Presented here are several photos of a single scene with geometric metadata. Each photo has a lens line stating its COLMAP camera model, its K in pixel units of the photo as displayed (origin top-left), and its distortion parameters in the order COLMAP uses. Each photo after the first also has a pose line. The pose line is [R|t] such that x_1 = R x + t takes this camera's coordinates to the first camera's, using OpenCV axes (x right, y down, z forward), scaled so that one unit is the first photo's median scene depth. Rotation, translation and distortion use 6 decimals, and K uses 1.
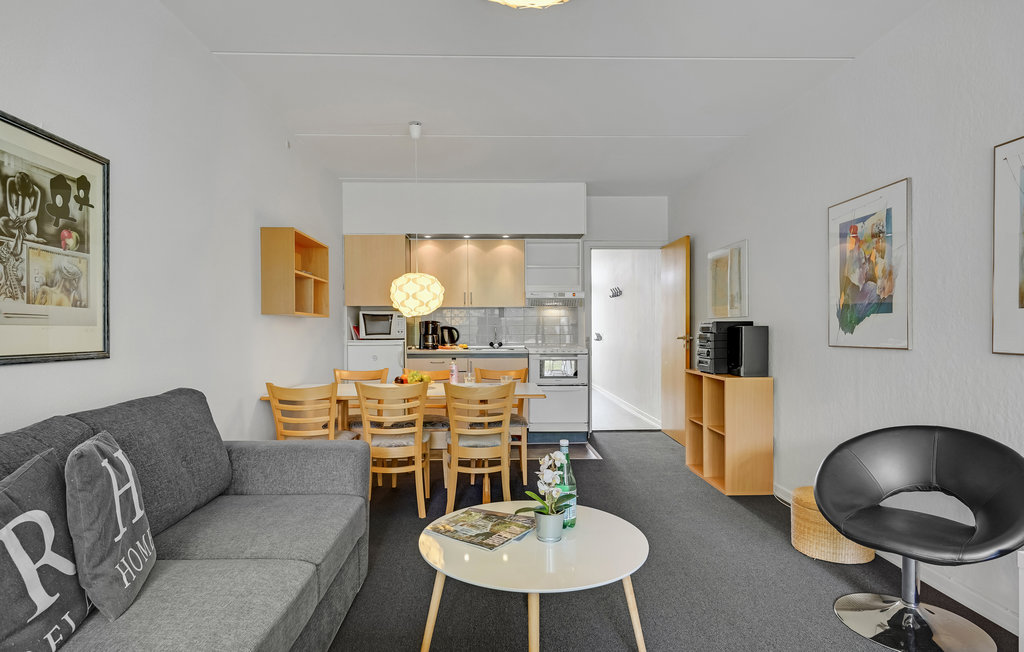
lens RADIAL K [[545.1, 0, 512.2], [0, 545.1, 332.6], [0, 0, 1]] dist [-0.002779, -0.000875]
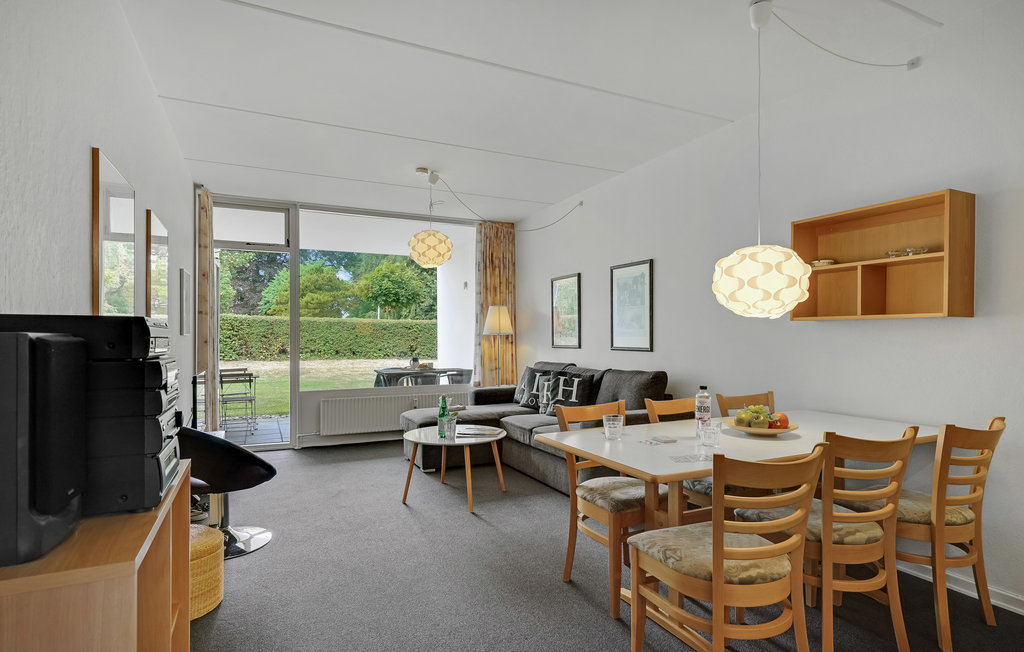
lens RADIAL K [[518.6, 0, 507.6], [0, 518.6, 339.5], [0, 0, 1]] dist [0.000779, -0.000073]
pose [[-0.919812, 0.007696, -0.392284, 0.584818], [0.004903, 0.999955, 0.008123, -0.019164], [0.392329, 0.005549, -0.919808, 2.653009]]
